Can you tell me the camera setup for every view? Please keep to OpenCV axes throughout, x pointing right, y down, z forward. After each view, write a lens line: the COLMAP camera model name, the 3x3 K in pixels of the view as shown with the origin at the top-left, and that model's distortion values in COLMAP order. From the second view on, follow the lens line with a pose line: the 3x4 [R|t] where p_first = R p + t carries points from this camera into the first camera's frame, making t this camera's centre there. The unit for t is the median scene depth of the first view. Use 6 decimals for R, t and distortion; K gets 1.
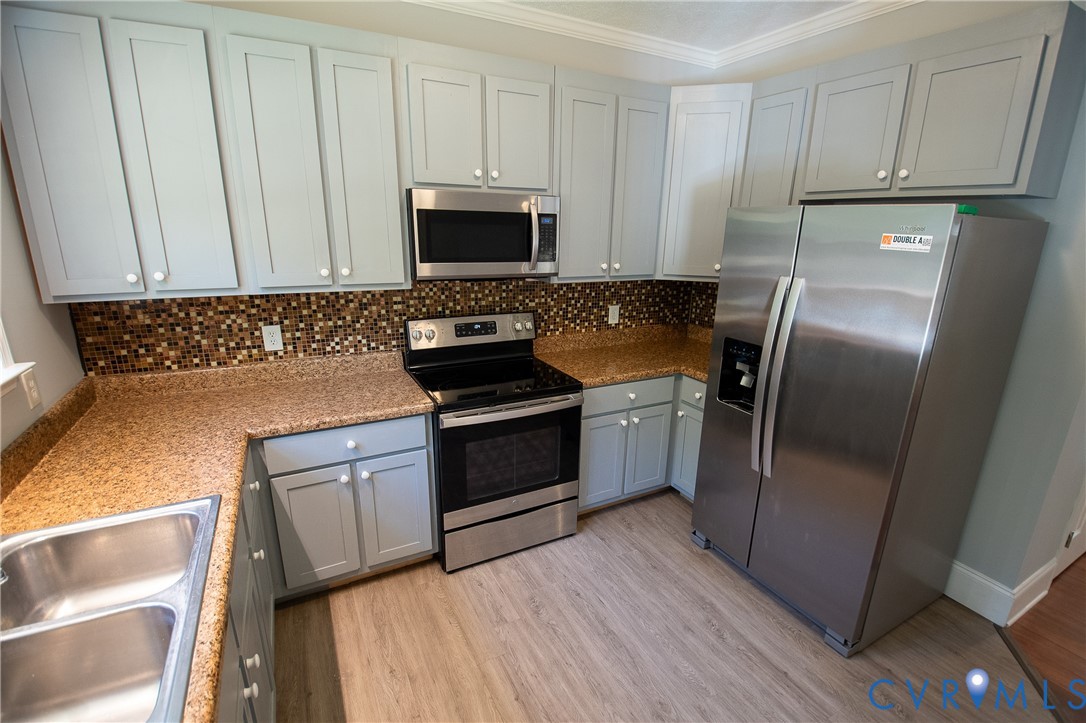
lens RADIAL K [[492.3, 0, 547.9], [0, 492.3, 367.2], [0, 0, 1]] dist [0.041697, -0.052371]
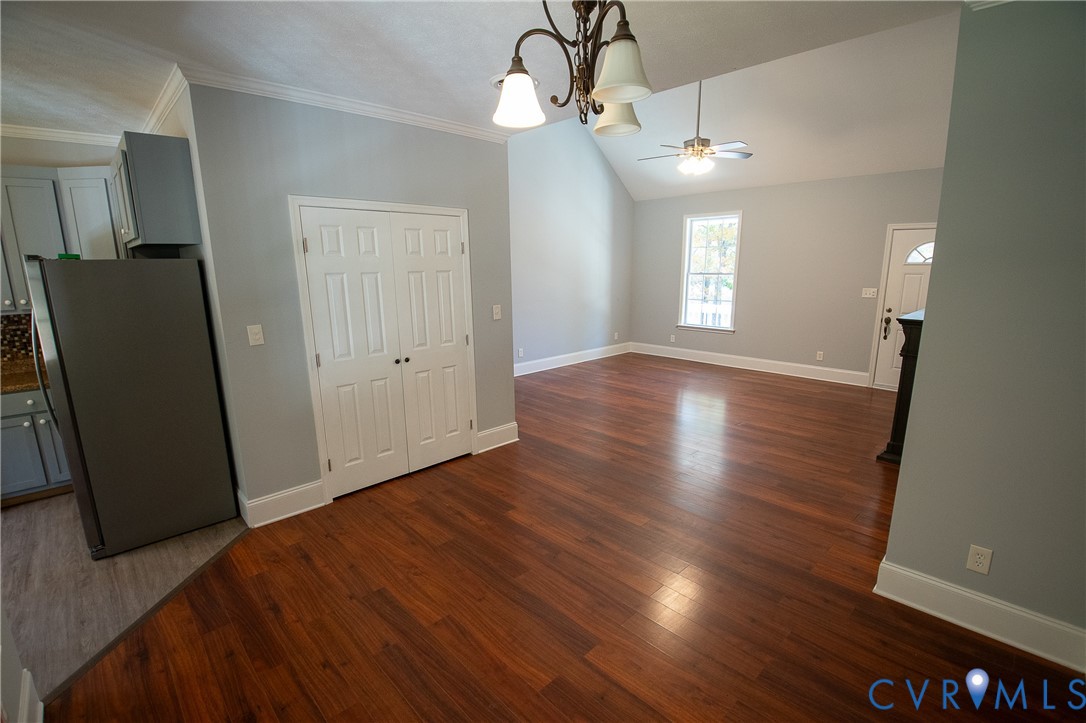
lens RADIAL K [[499.8, 0, 544.3], [0, 499.8, 371.5], [0, 0, 1]] dist [0.002299, -0.011645]
pose [[0.964730, -0.086736, 0.248541, 1.247977], [0.102355, 0.993460, -0.050599, 0.197092], [-0.242527, 0.074254, 0.967299, -0.606578]]
